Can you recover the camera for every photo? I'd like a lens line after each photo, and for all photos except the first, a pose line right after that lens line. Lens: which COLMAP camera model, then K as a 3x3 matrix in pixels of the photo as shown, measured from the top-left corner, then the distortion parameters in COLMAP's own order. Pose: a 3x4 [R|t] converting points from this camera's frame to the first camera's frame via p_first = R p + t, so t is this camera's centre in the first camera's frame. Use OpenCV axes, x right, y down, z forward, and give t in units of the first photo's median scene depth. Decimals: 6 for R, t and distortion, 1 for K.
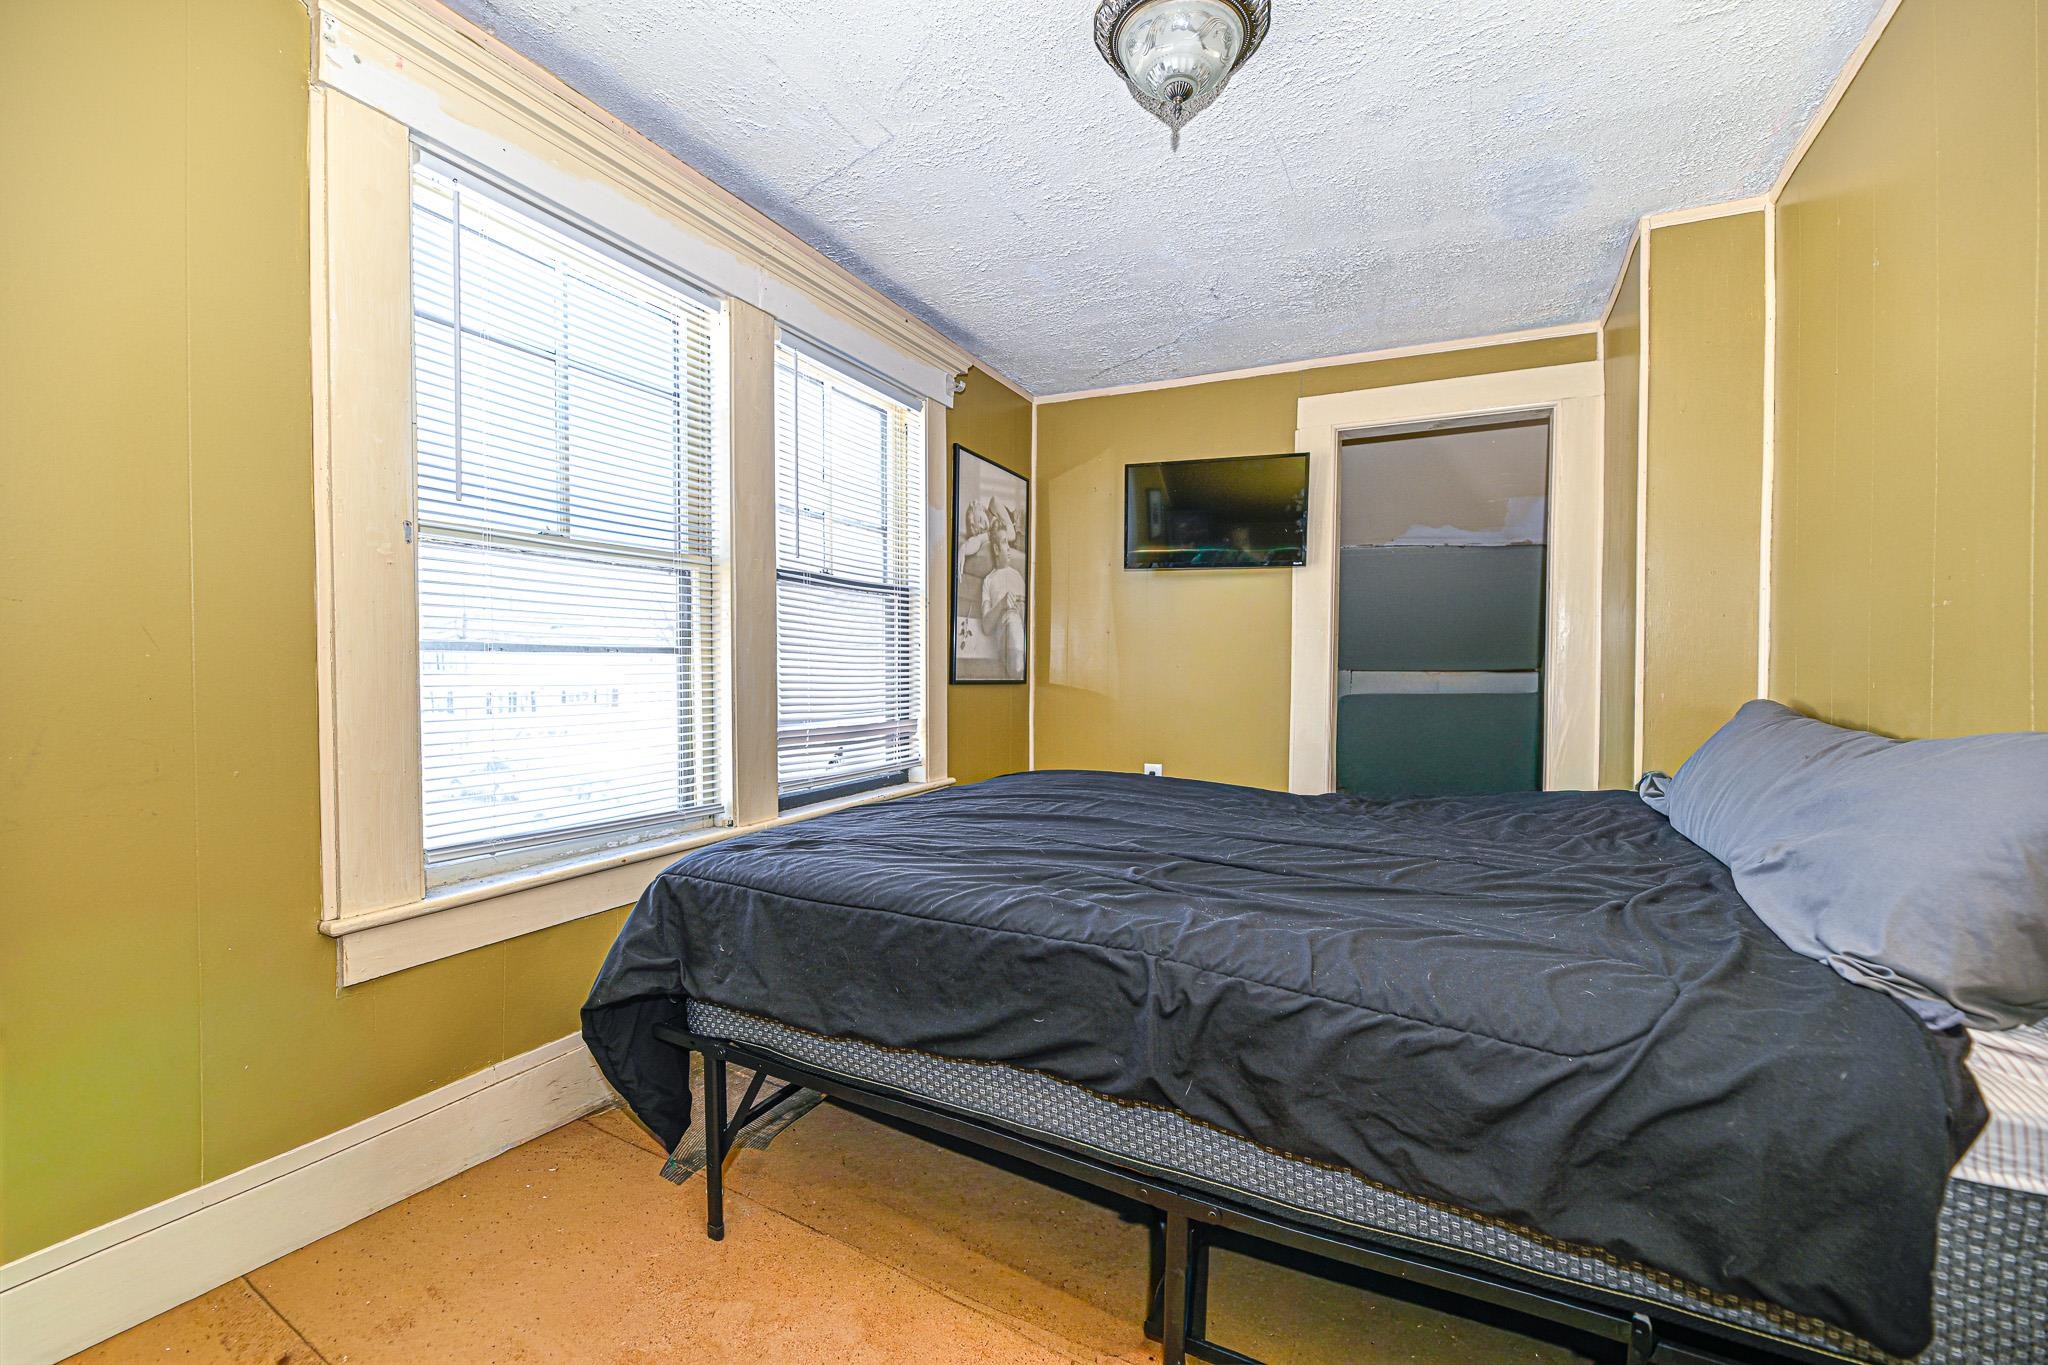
lens RADIAL K [[851.3, 0, 1024.0], [0, 851.3, 682.5], [0, 0, 1]] dist [0.000470, -0.005817]
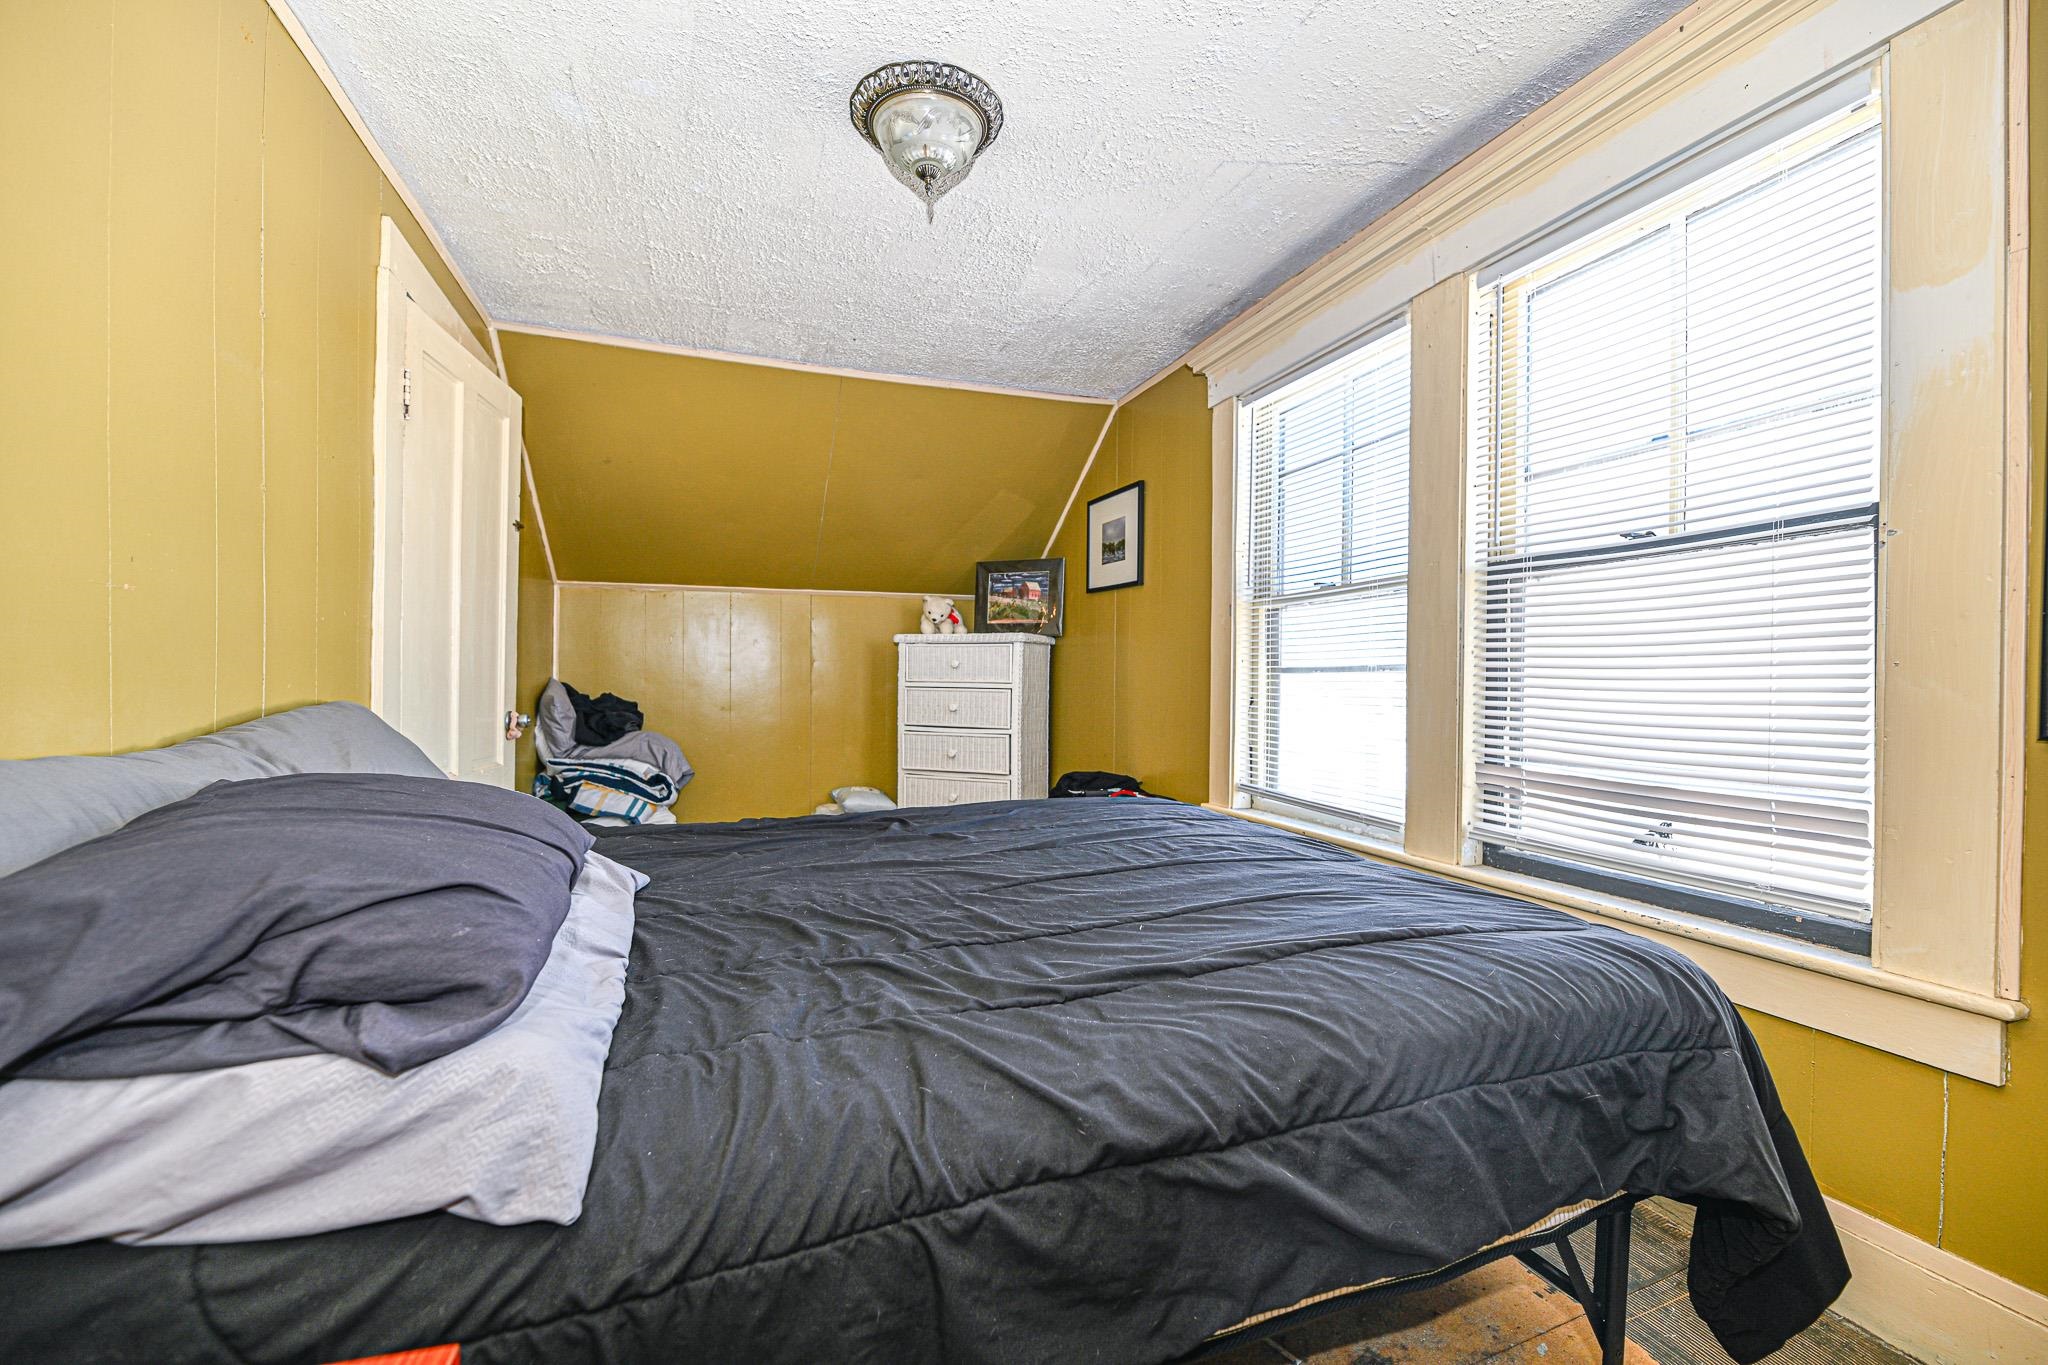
lens RADIAL K [[851.3, 0, 1024.0], [0, 851.3, 682.5], [0, 0, 1]] dist [0.000470, -0.005817]
pose [[-0.706927, -0.004130, -0.707275, 0.679033], [-0.023206, 0.999580, 0.017357, -0.027632], [0.706906, 0.028683, -0.706726, 1.454687]]
